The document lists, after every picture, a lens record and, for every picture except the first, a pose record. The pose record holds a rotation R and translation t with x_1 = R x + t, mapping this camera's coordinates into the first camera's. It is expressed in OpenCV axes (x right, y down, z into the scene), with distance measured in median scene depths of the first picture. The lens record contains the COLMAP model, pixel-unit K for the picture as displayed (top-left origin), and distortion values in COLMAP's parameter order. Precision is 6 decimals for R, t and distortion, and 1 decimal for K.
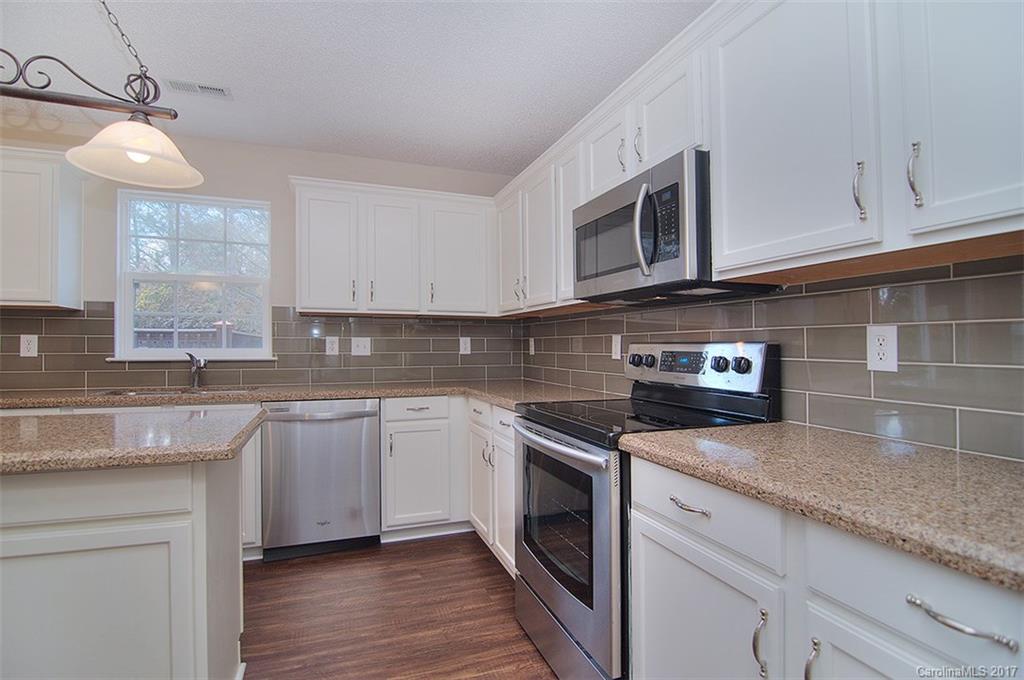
lens RADIAL K [[501.1, 0, 501.0], [0, 501.1, 340.8], [0, 0, 1]] dist [-0.009835, -0.003657]
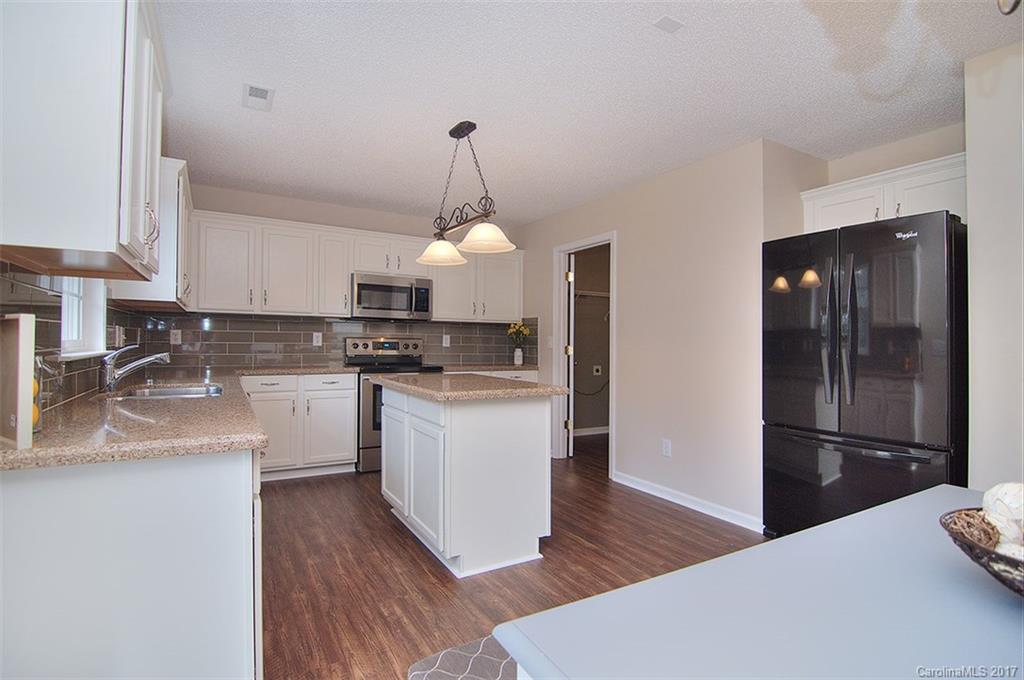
lens RADIAL K [[501.1, 0, 513.0], [0, 501.1, 342.9], [0, 0, 1]] dist [-0.009835, -0.003657]
pose [[-0.188593, -0.008218, 0.982021, -1.507501], [-0.023764, 0.999710, 0.003803, 0.001570], [-0.981768, -0.022620, -0.188733, 0.564799]]
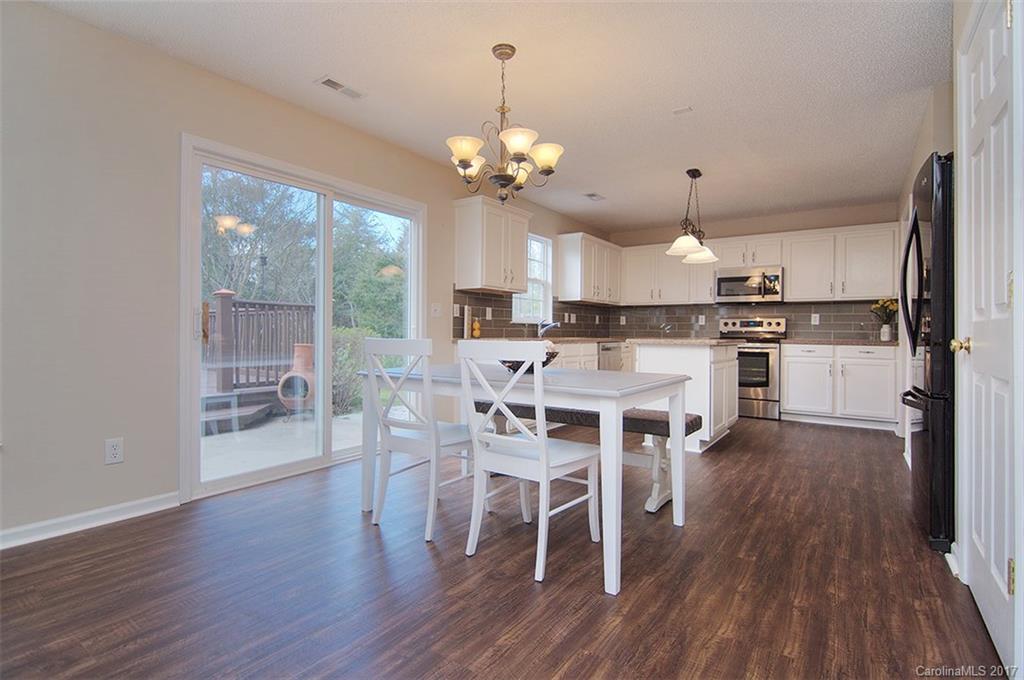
lens RADIAL K [[501.1, 0, 509.7], [0, 501.1, 336.8], [0, 0, 1]] dist [-0.009835, -0.003657]
pose [[0.816233, -0.000168, 0.577723, -1.847535], [-0.012125, 0.999775, 0.017420, 0.058312], [-0.577596, -0.021224, 0.816047, -0.487327]]
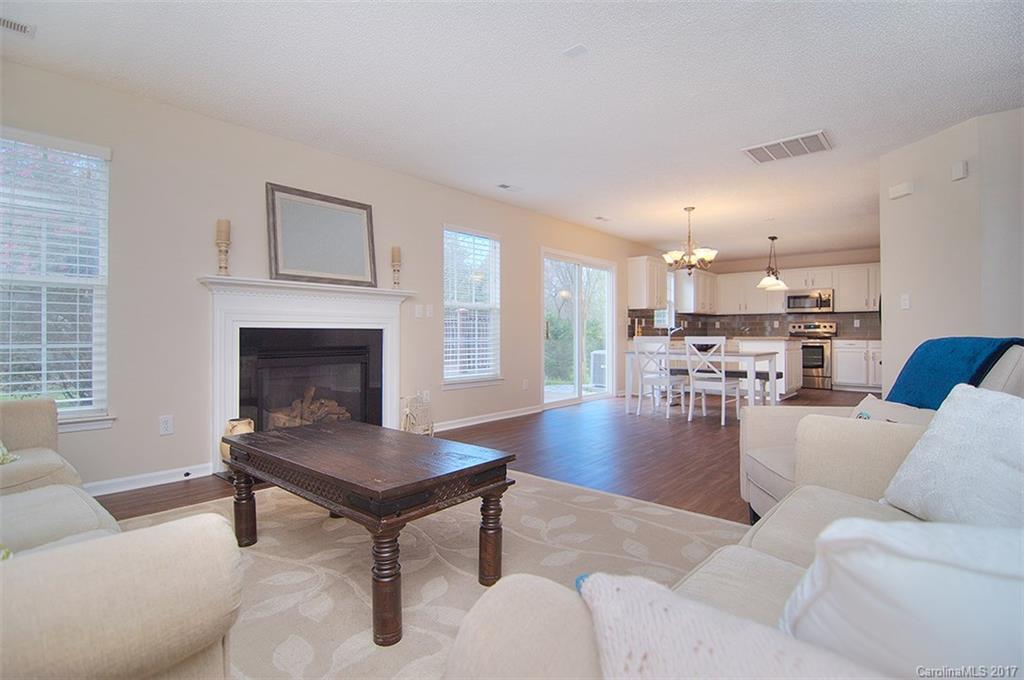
lens RADIAL K [[501.1, 0, 507.9], [0, 501.1, 334.5], [0, 0, 1]] dist [-0.009835, -0.003657]
pose [[0.874684, -0.001720, 0.484691, -2.972898], [-0.002682, 0.999961, 0.008388, 0.055234], [-0.484687, -0.008637, 0.874645, -1.163053]]
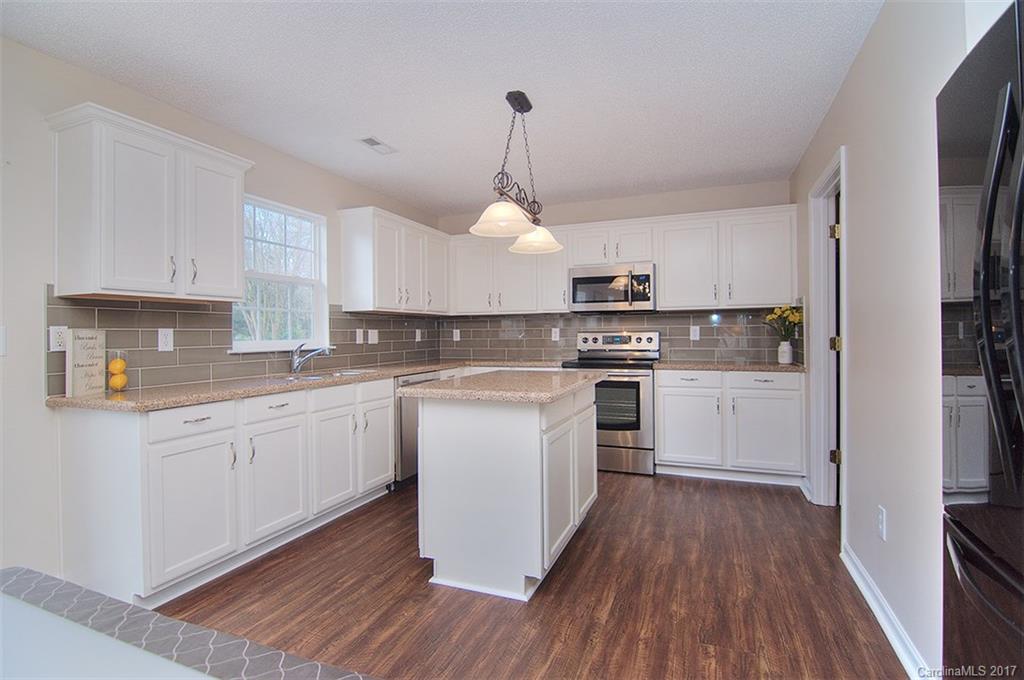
lens RADIAL K [[501.1, 0, 510.2], [0, 501.1, 338.9], [0, 0, 1]] dist [-0.009835, -0.003657]
pose [[0.664036, -0.016571, 0.747517, -1.183002], [0.004829, 0.999829, 0.017875, -0.005481], [-0.747685, -0.008260, 0.664003, -0.141917]]
